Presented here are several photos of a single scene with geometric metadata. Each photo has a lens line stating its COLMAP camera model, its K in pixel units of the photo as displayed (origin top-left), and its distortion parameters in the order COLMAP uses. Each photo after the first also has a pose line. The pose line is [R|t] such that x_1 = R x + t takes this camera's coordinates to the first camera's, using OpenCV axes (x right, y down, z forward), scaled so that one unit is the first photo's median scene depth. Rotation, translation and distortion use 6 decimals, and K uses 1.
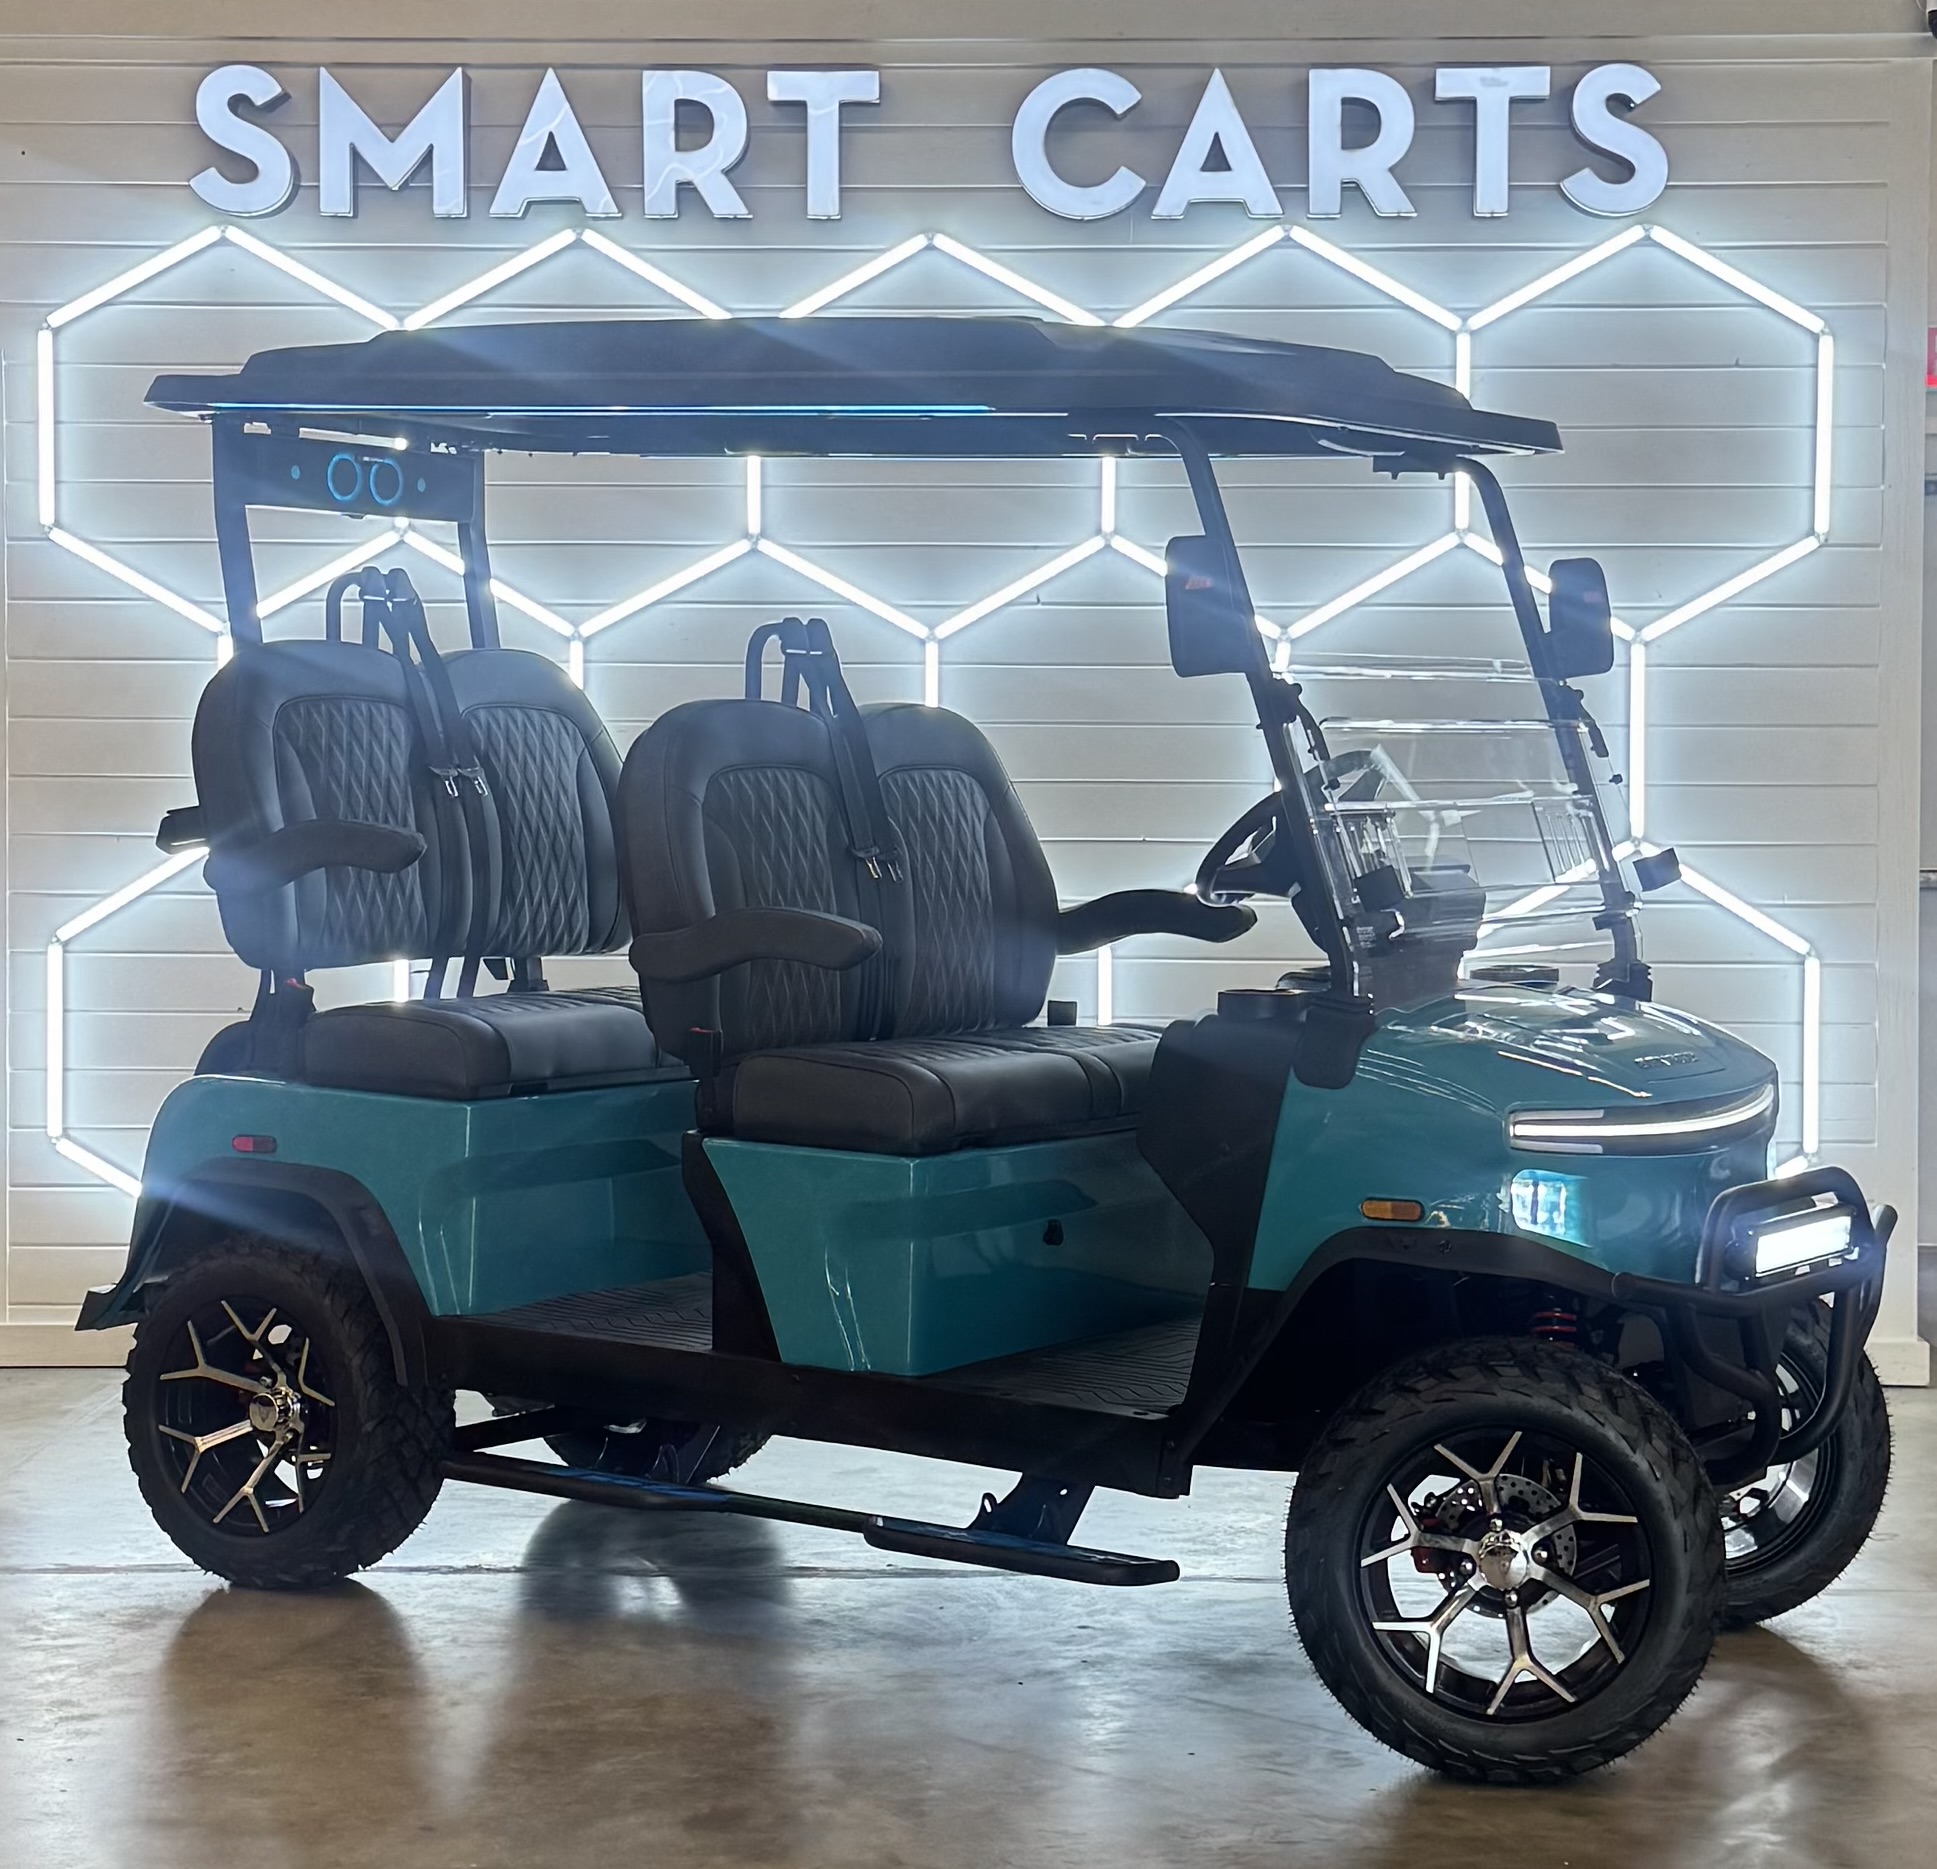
lens RADIAL K [[4311.7, 0, 968.5], [0, 4311.7, 934.5], [0, 0, 1]] dist [0.030854, 0.115549]
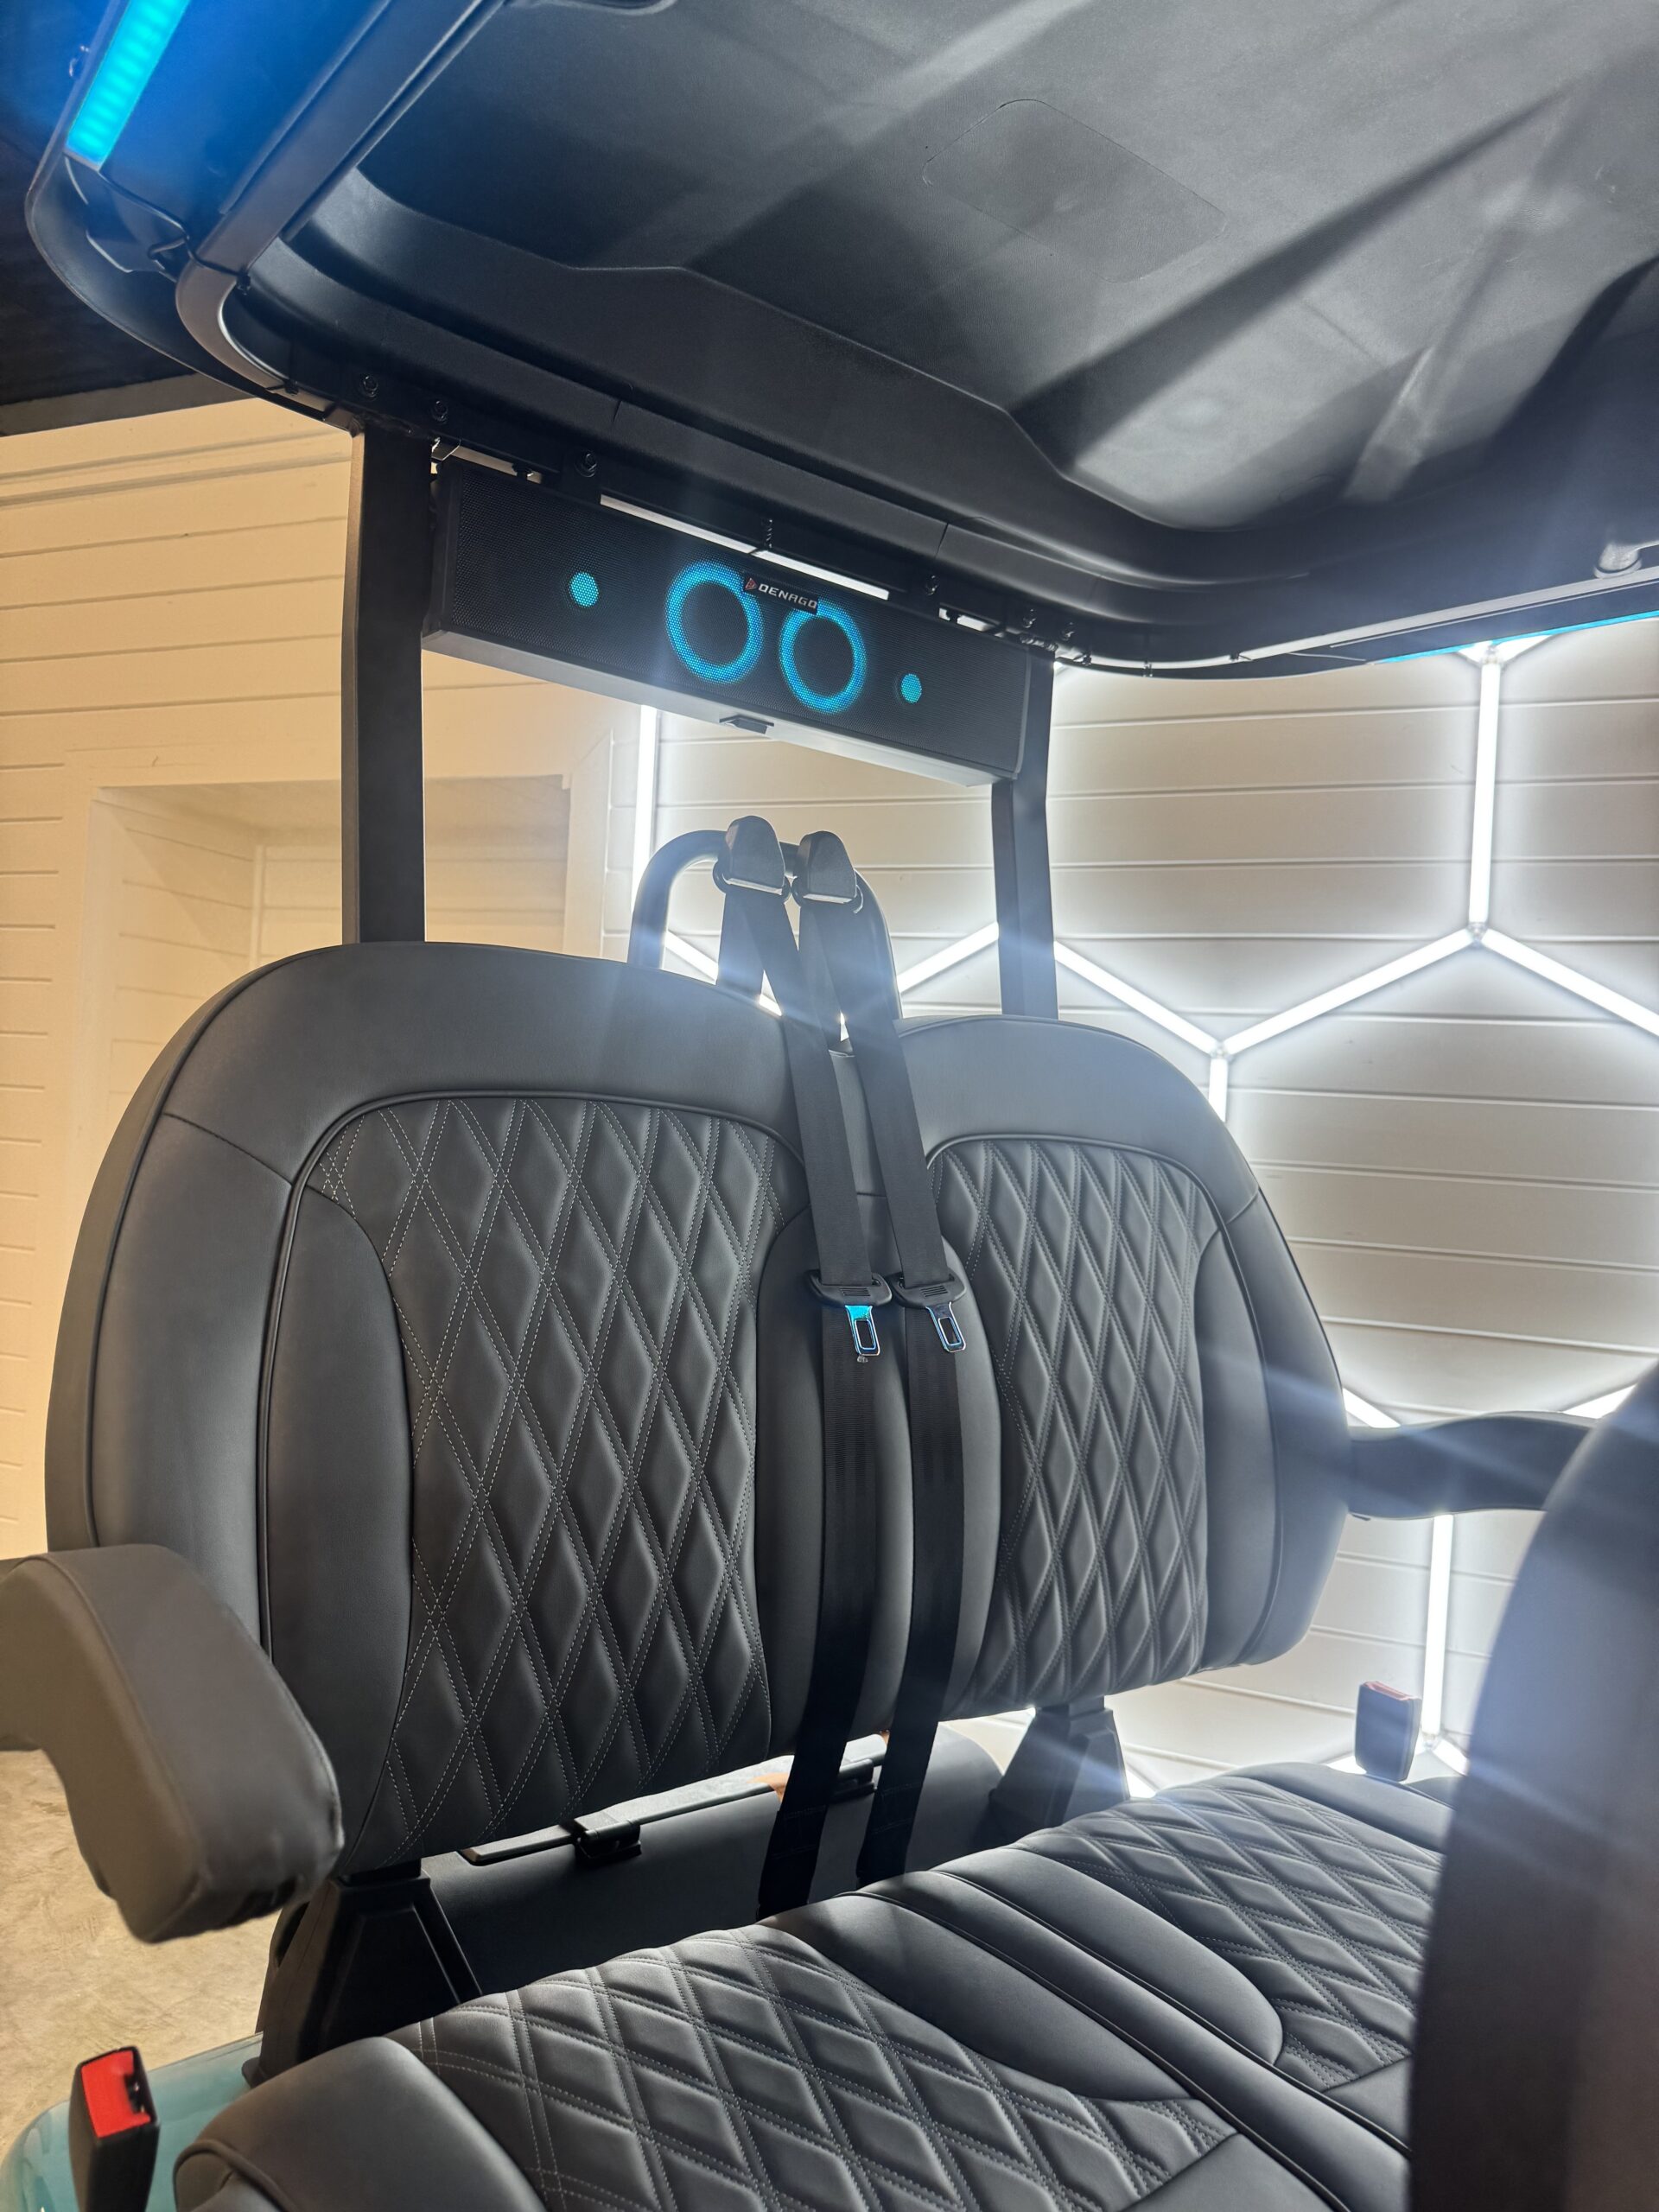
lens RADIAL K [[1580.2, 0, 853.9], [0, 1580.2, 1102.1], [0, 0, 1]] dist [0.157513, -0.309379]
pose [[0.947032, 0.046379, -0.317773, -0.075388], [-0.068486, 0.995921, -0.058750, -0.047282], [0.313752, 0.077401, 0.946345, 0.863108]]
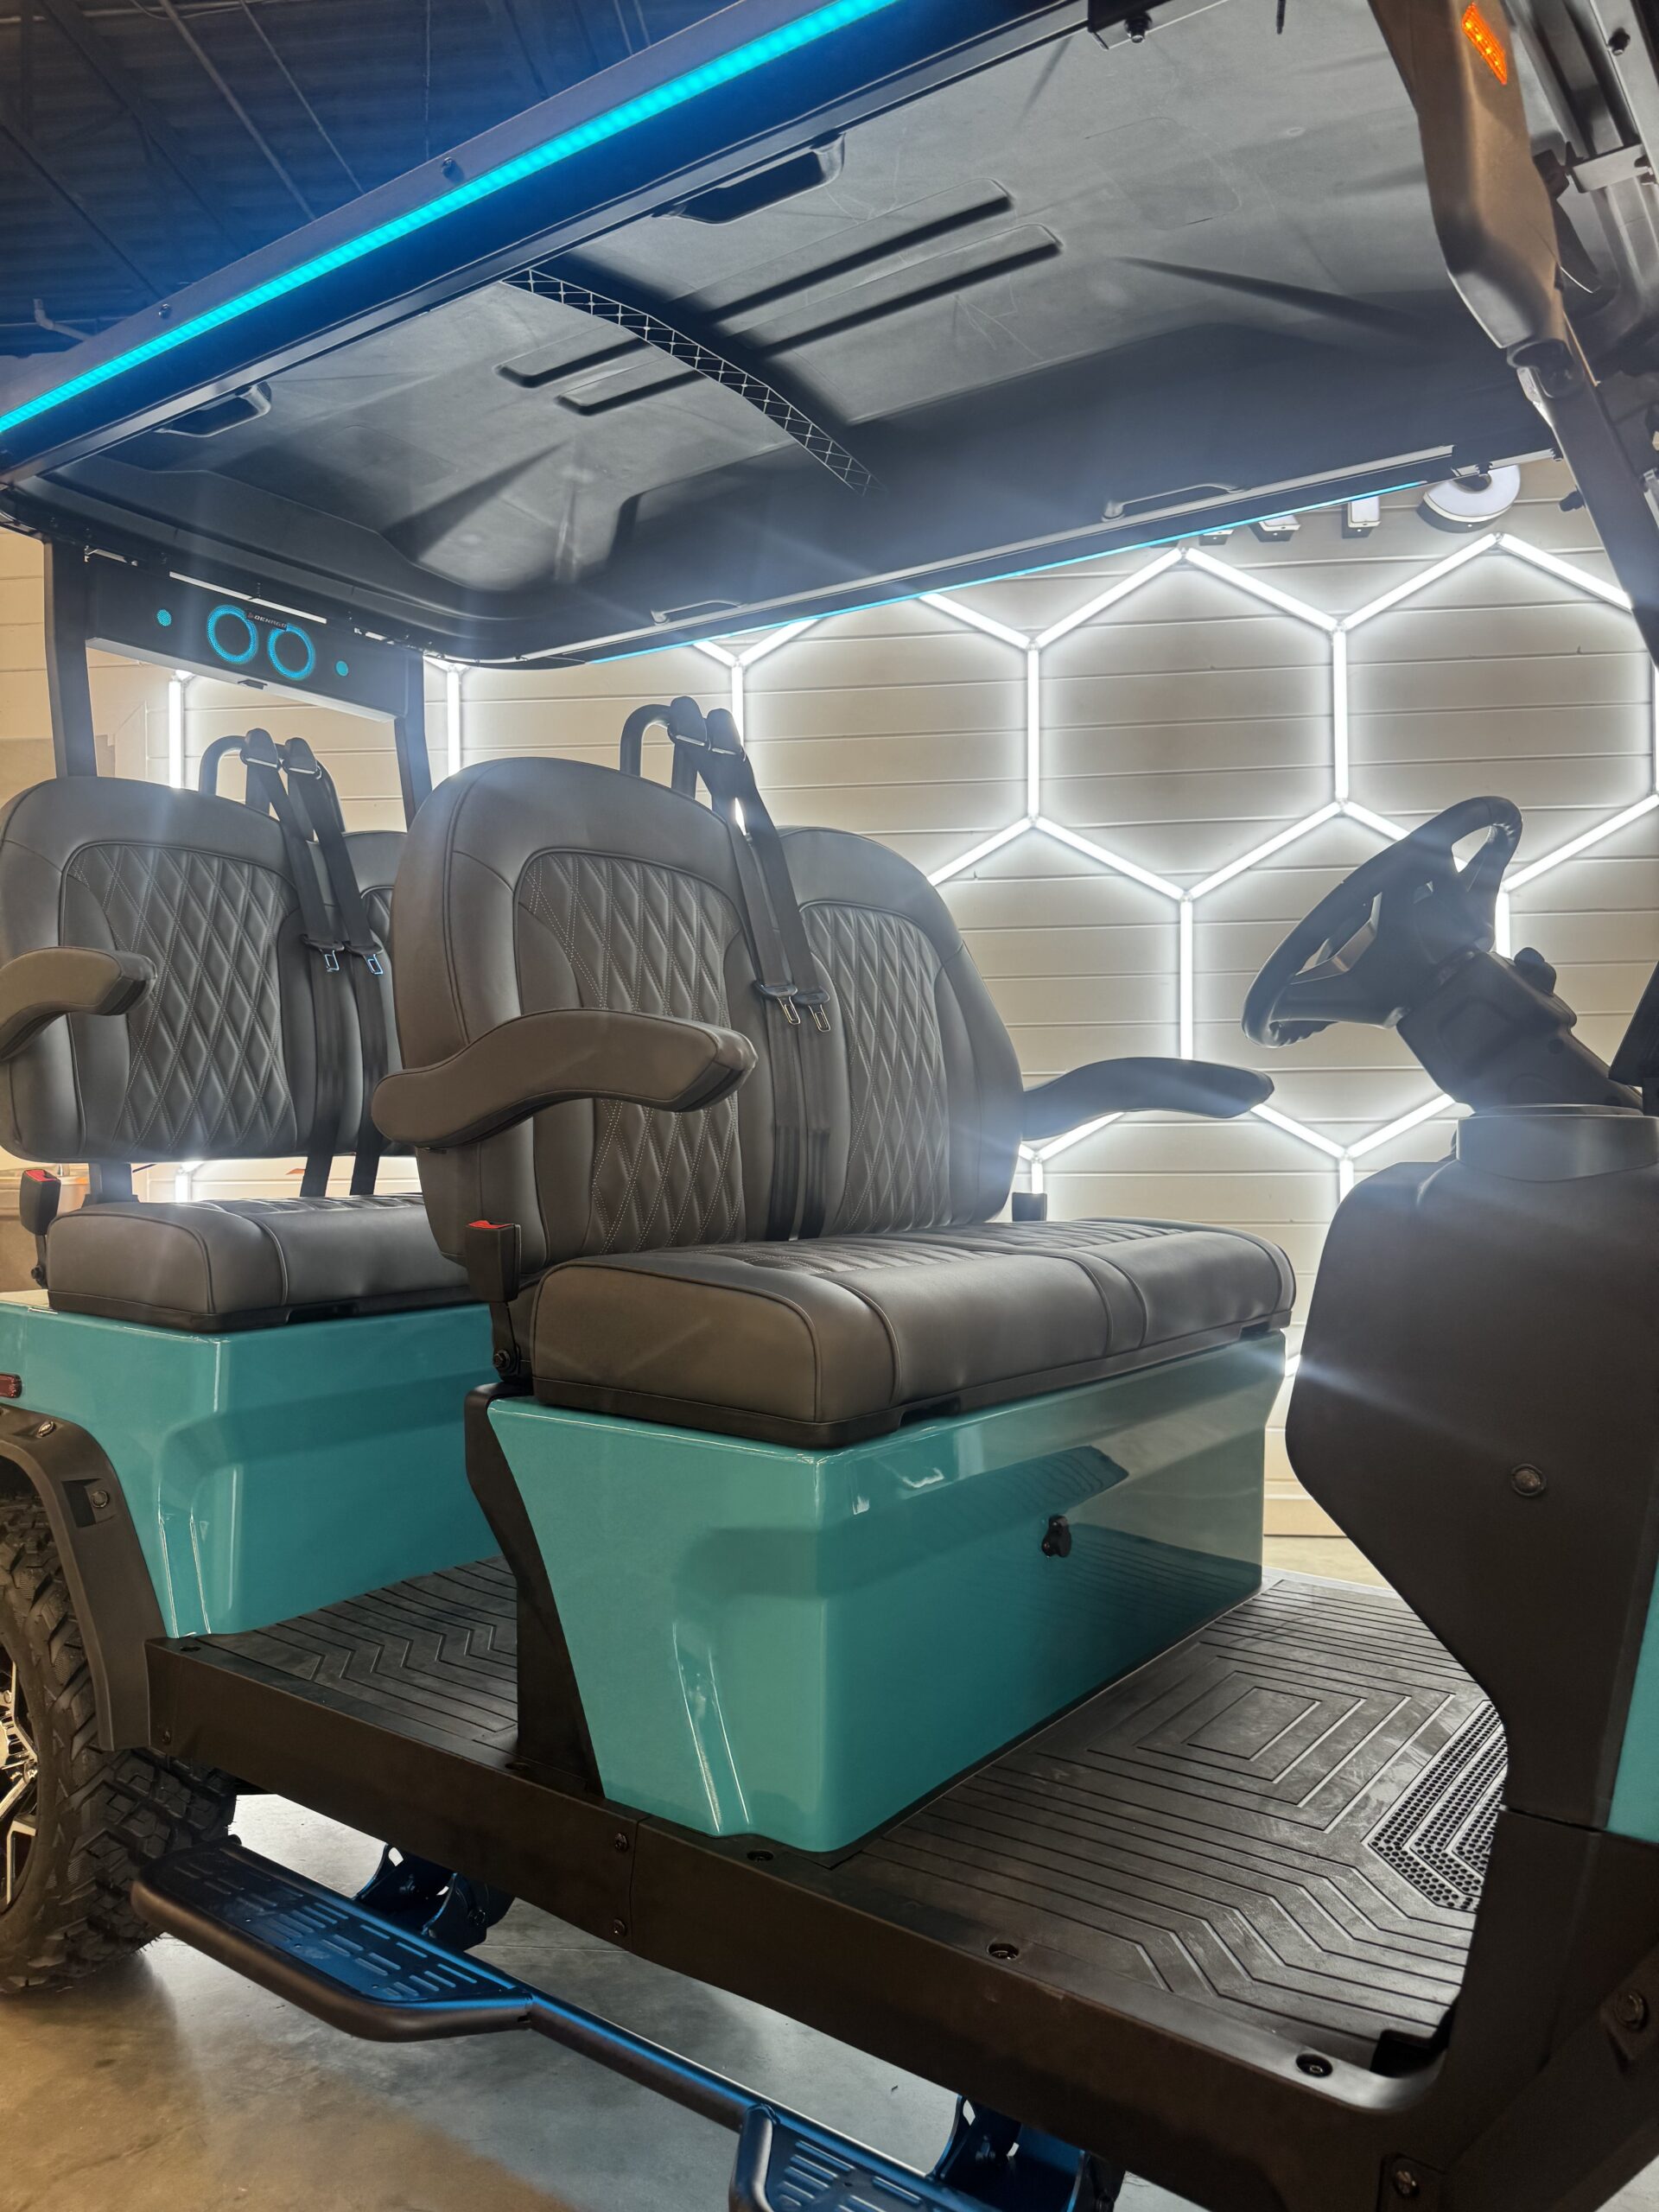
lens RADIAL K [[1580.2, 0, 853.9], [0, 1580.2, 1102.1], [0, 0, 1]] dist [0.157513, -0.309379]
pose [[0.998859, -0.015701, -0.045105, 0.001415], [0.012621, 0.997620, -0.067786, 0.018300], [0.046062, 0.067139, 0.996680, 0.683698]]
